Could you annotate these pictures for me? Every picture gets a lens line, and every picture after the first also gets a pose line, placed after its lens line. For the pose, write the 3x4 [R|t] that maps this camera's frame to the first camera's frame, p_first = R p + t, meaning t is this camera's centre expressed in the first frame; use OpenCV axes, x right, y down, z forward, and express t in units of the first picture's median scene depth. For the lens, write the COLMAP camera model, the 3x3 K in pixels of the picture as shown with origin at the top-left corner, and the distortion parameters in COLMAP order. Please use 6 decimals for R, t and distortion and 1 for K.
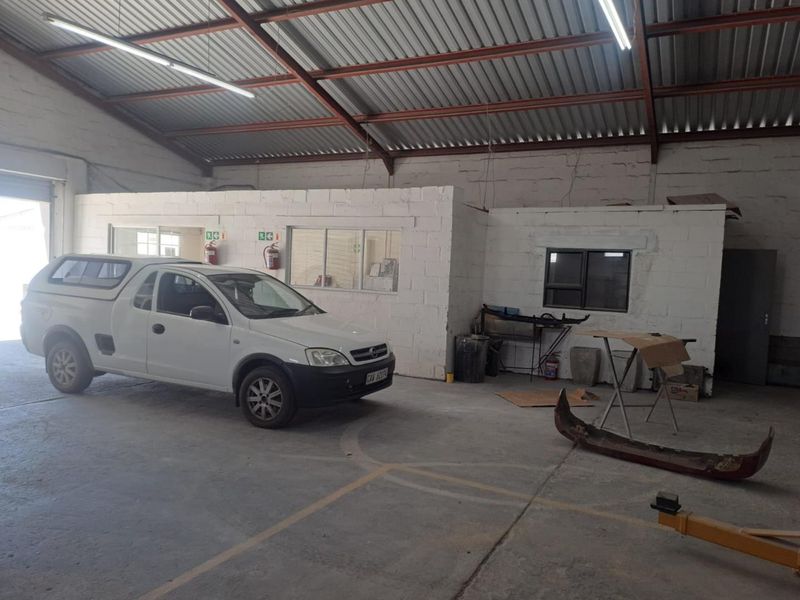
lens RADIAL K [[572.0, 0, 386.3], [0, 572.0, 301.5], [0, 0, 1]] dist [0.078900, -0.080937]
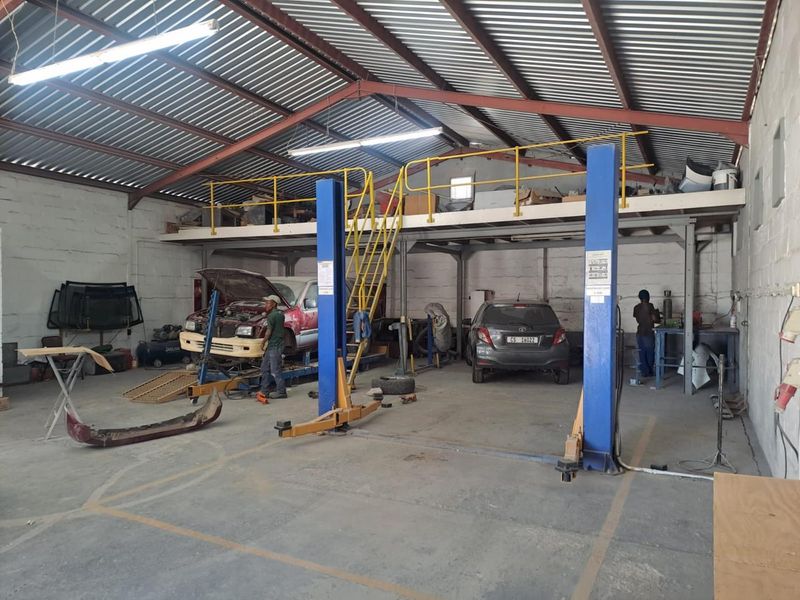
lens RADIAL K [[587.9, 0, 396.3], [0, 587.9, 290.0], [0, 0, 1]] dist [0.004250, -0.000885]
pose [[0.005030, -0.033094, 0.999440, -0.991755], [0.054441, 0.997979, 0.032772, -0.080224], [-0.998504, 0.054245, 0.006821, 0.479469]]
